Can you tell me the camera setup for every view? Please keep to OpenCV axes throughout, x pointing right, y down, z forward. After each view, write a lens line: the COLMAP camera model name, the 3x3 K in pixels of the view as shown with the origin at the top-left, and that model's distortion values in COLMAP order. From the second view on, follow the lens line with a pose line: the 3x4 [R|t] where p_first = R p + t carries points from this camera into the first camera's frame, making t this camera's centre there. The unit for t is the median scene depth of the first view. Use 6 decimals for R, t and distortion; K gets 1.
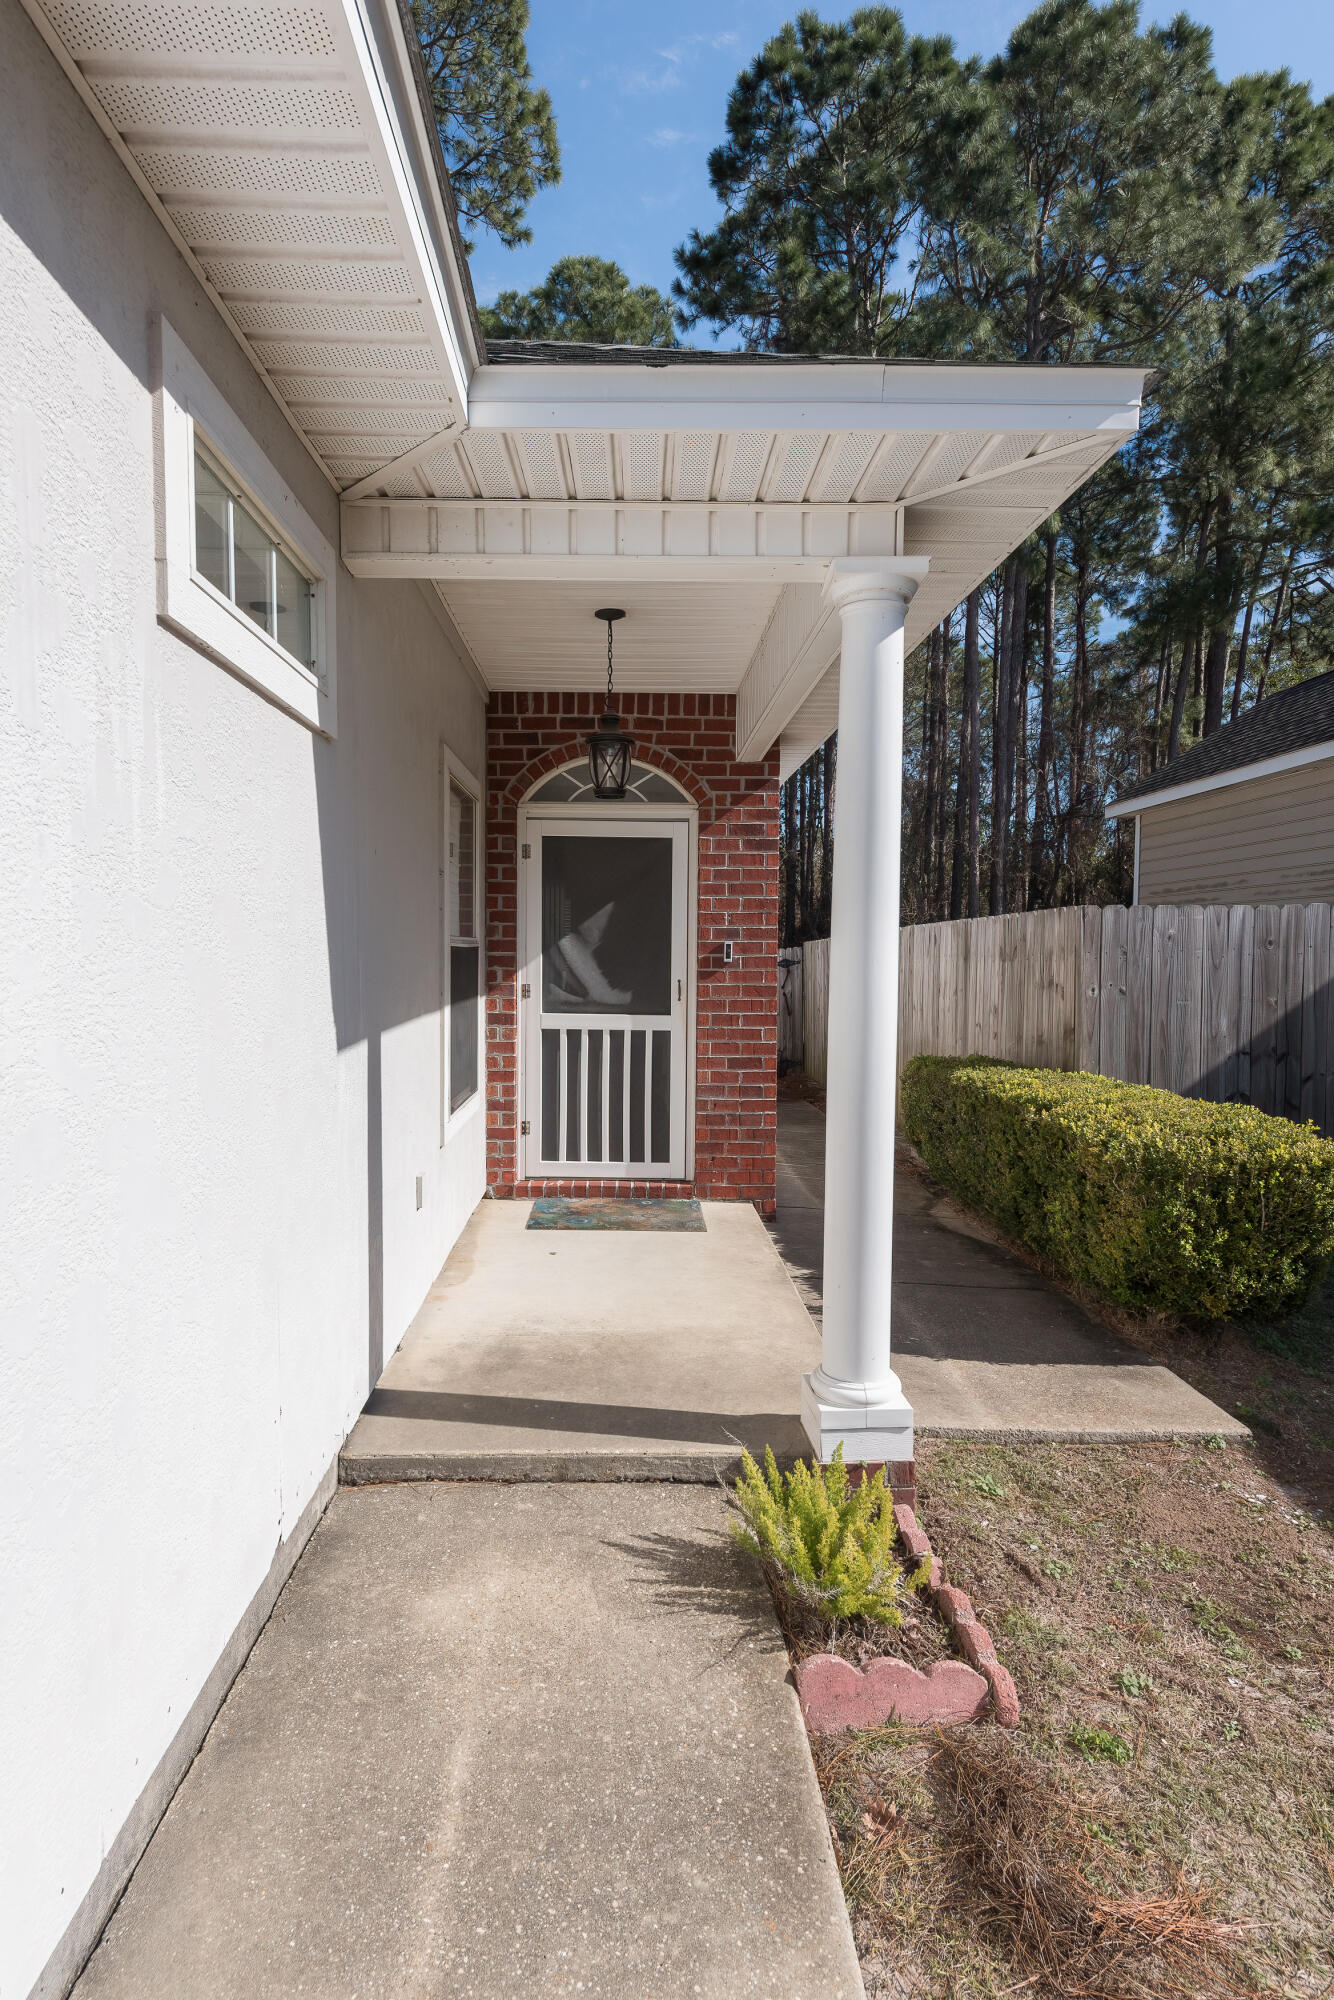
lens RADIAL K [[1119.8, 0, 656.3], [0, 1119.8, 1010.4], [0, 0, 1]] dist [0.006824, -0.005695]
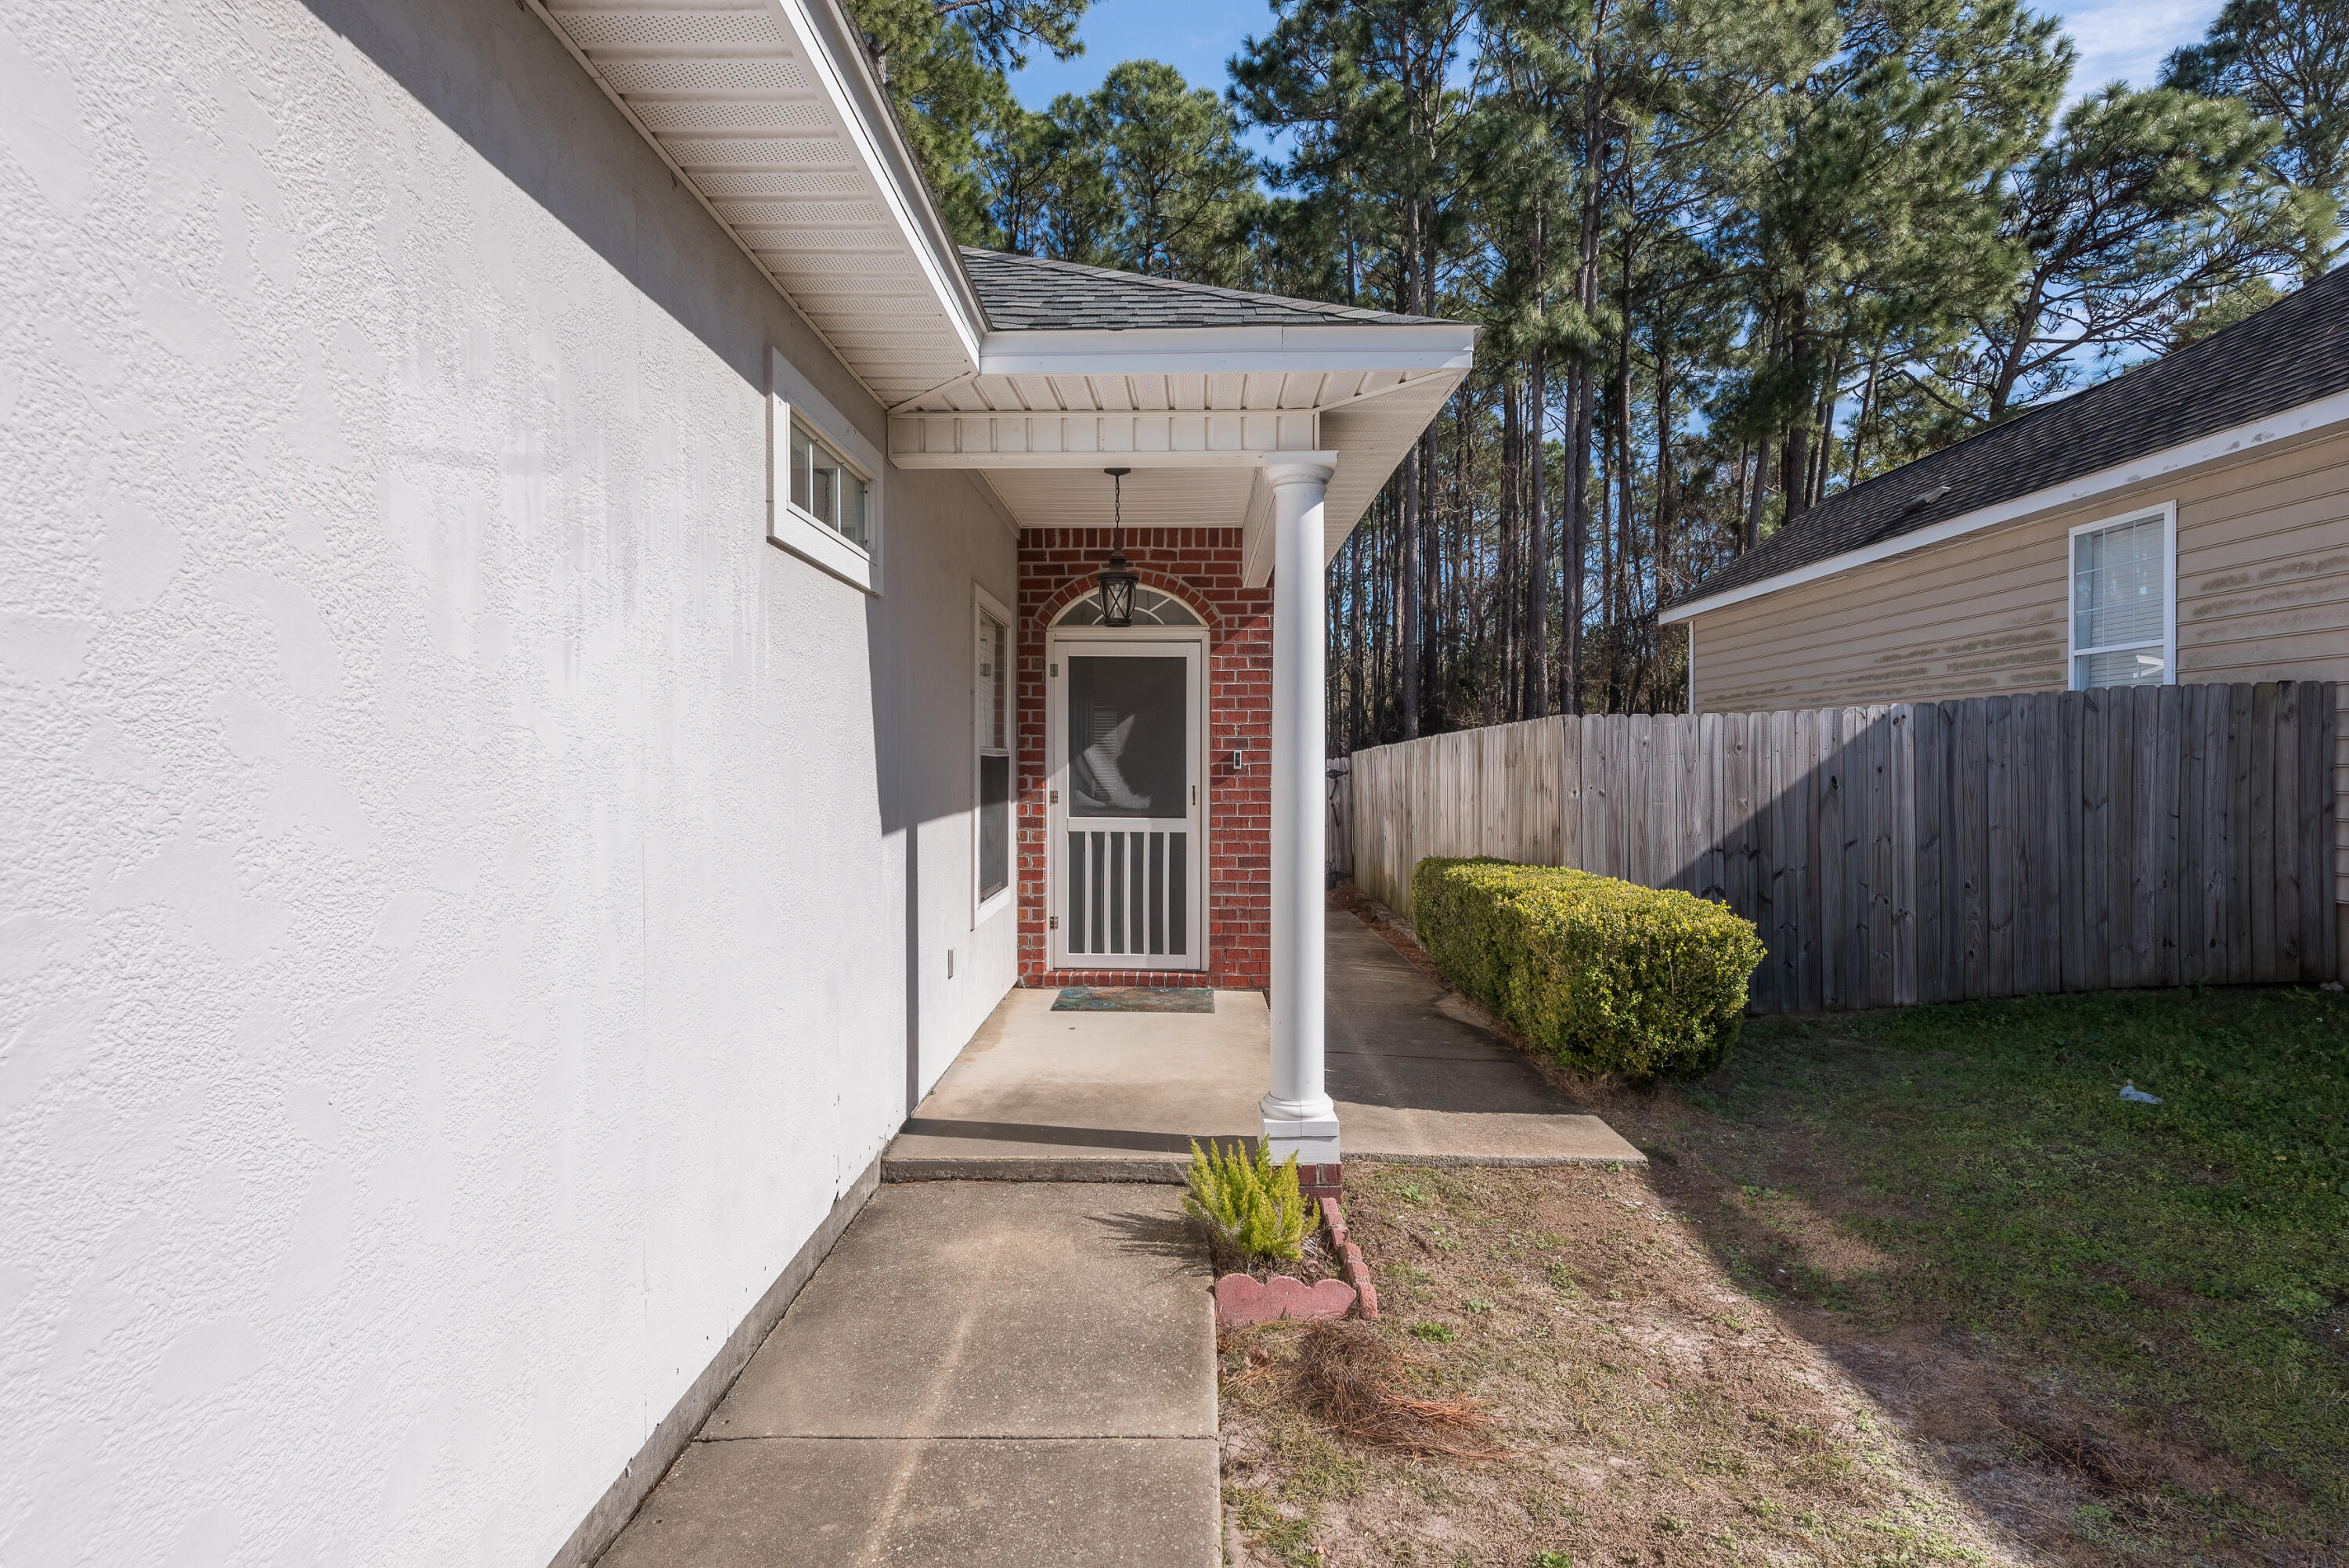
lens RADIAL K [[1190.9, 0, 1184.9], [0, 1190.9, 766.7], [0, 0, 1]] dist [-0.007243, 0.000634]
pose [[0.999505, -0.007574, -0.030545, 0.056739], [0.006011, 0.998683, -0.050944, 0.015889], [0.030890, 0.050735, 0.998234, -0.192914]]
